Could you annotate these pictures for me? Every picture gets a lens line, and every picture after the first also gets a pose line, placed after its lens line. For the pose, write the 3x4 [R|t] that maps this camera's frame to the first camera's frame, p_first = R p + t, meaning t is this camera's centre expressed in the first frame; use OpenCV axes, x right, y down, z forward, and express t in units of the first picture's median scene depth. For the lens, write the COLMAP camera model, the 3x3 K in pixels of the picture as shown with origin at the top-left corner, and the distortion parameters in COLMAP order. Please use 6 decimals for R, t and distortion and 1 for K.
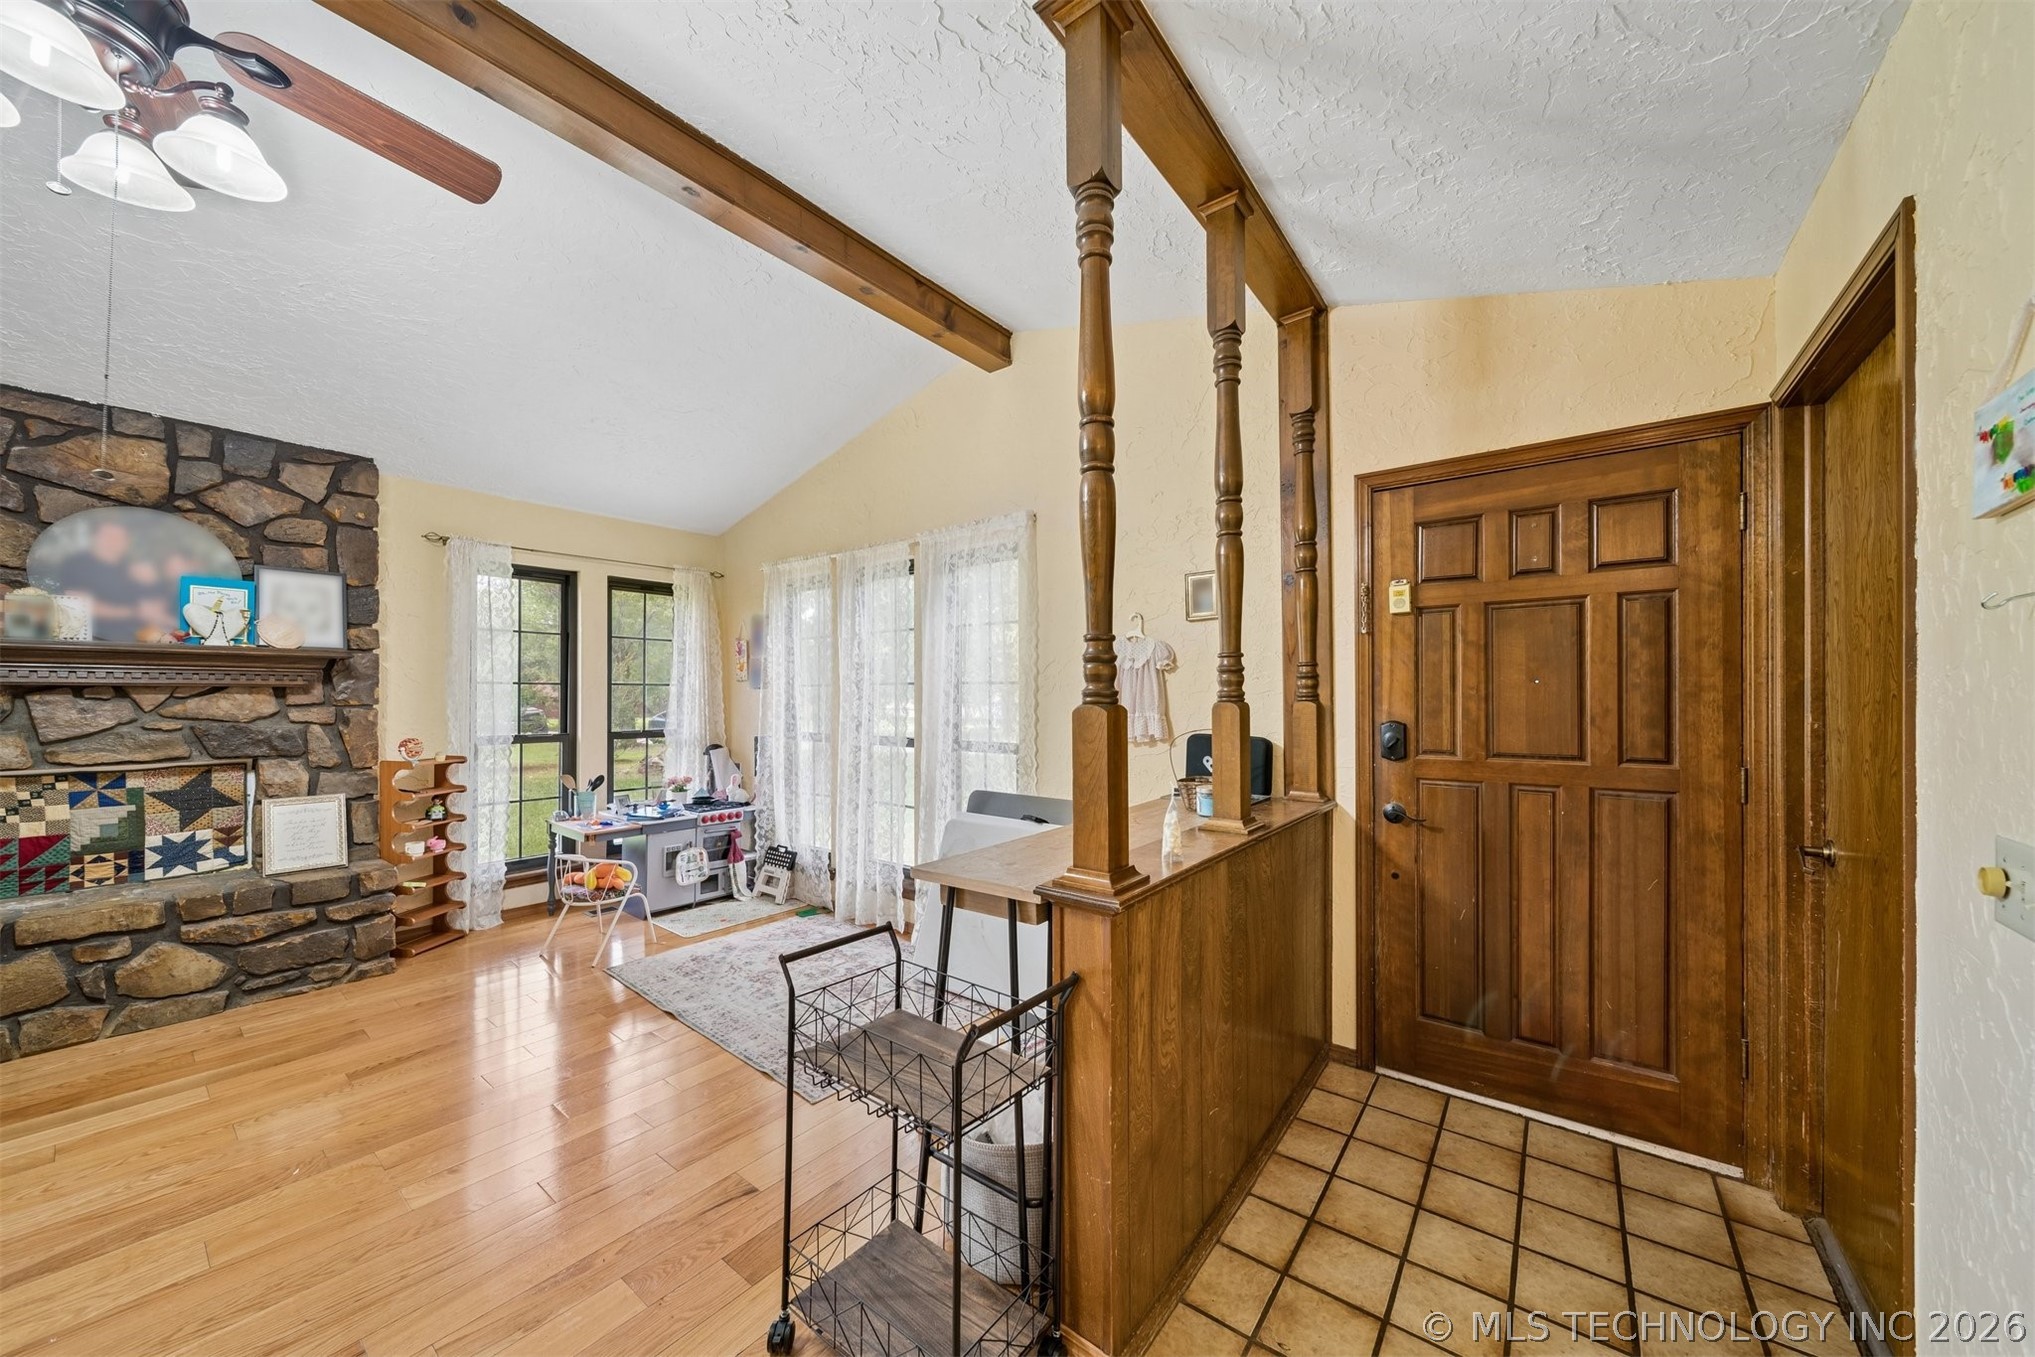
lens RADIAL K [[725.7, 0, 1018.6], [0, 725.7, 702.9], [0, 0, 1]] dist [0.001607, -0.000031]
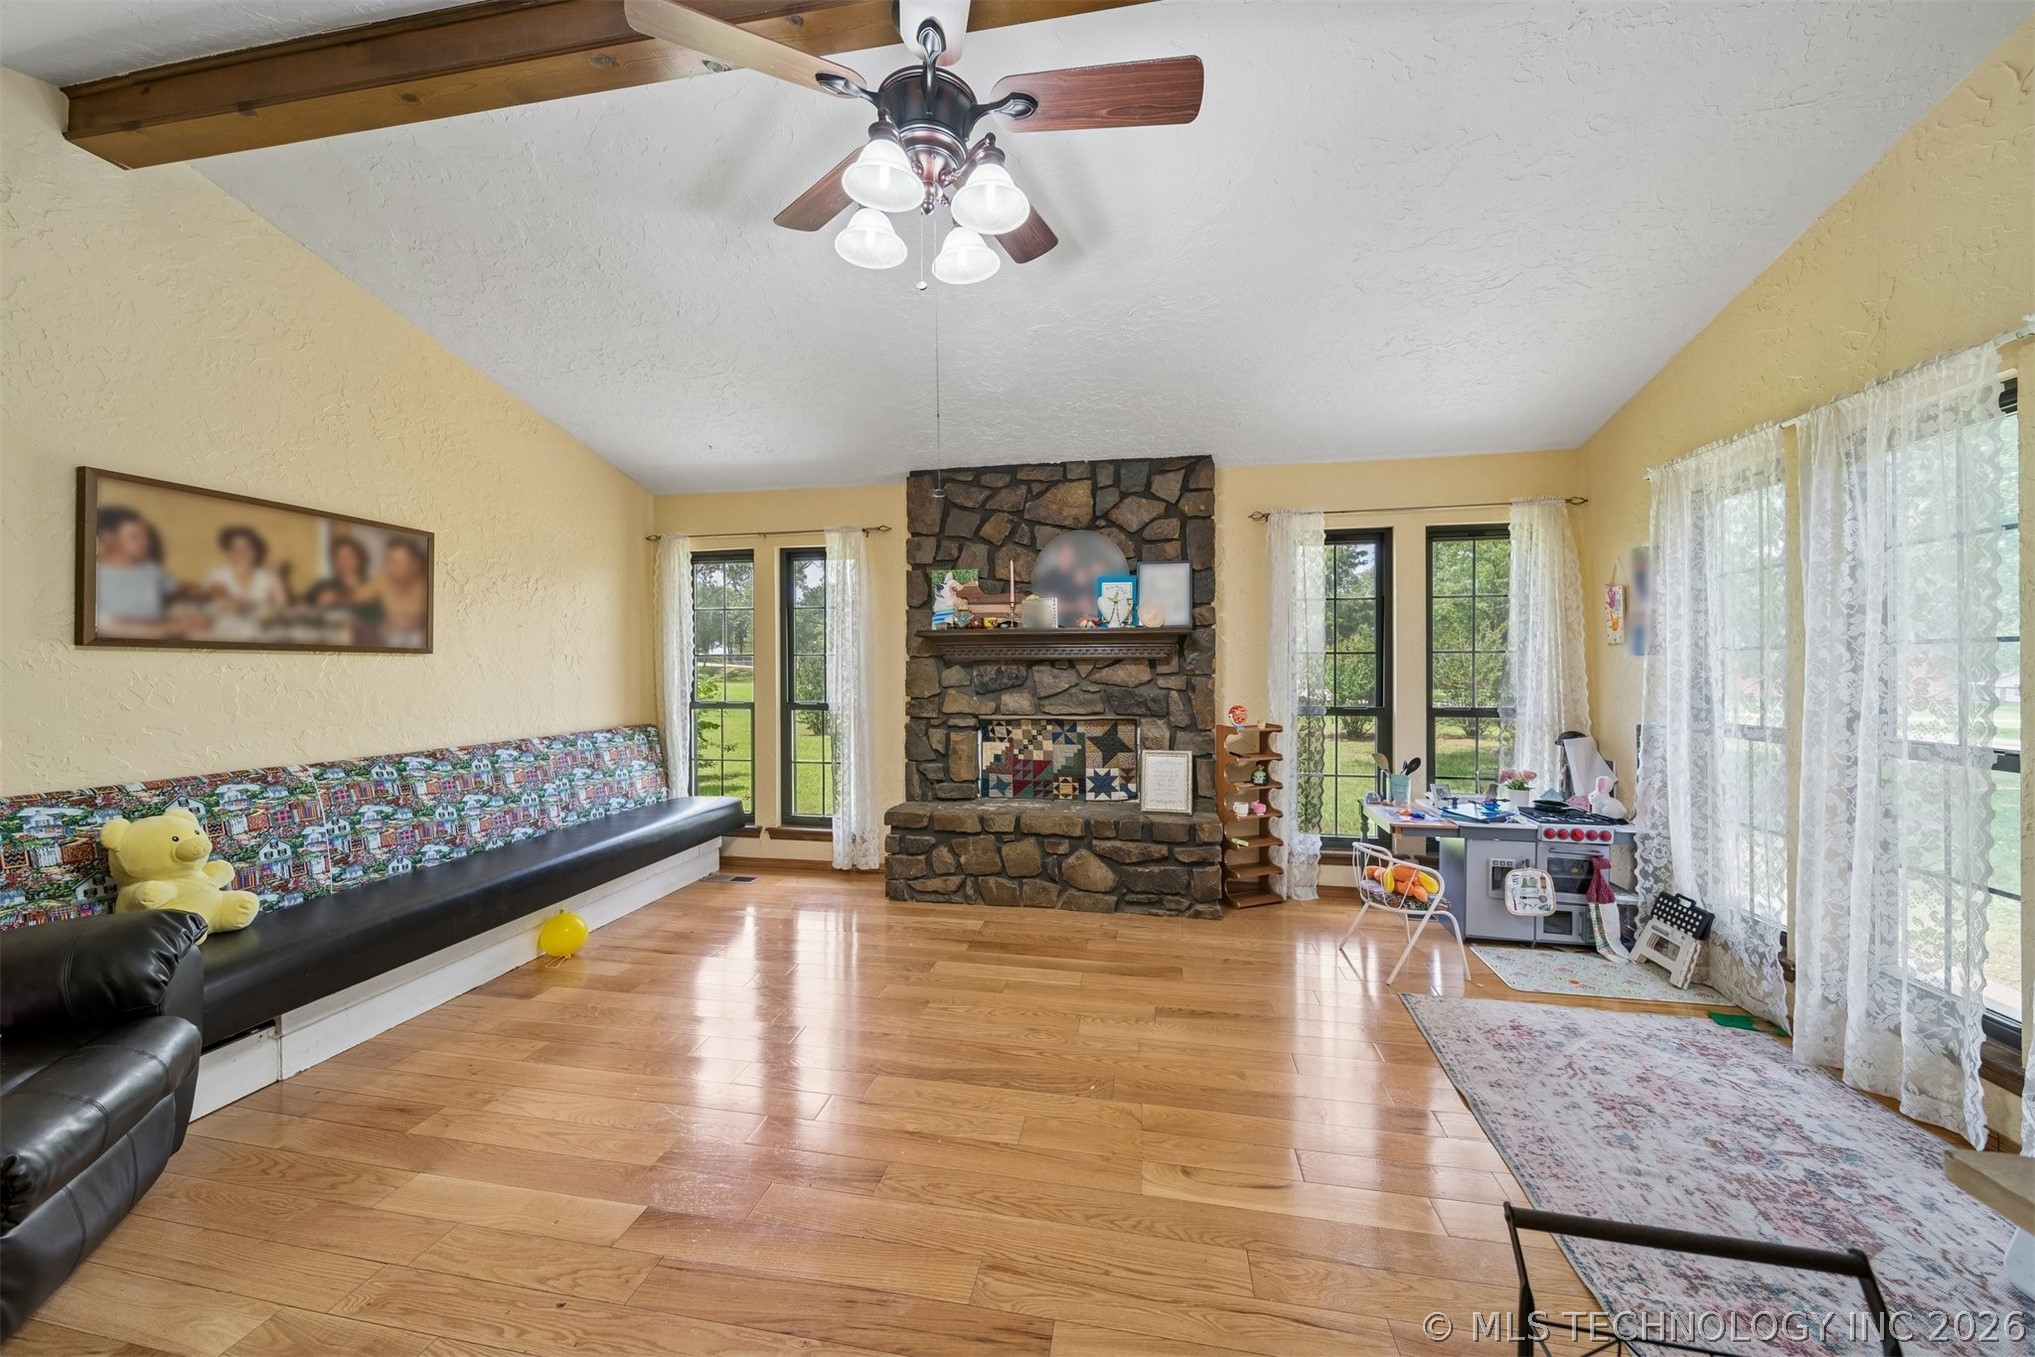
lens RADIAL K [[731.5, 0, 1016.0], [0, 731.5, 665.0], [0, 0, 1]] dist [0.000548, -0.001458]
pose [[0.454058, -0.003515, -0.890965, -0.018608], [-0.006941, 0.999948, -0.007482, -0.001071], [0.890945, 0.009581, 0.454010, 0.208469]]
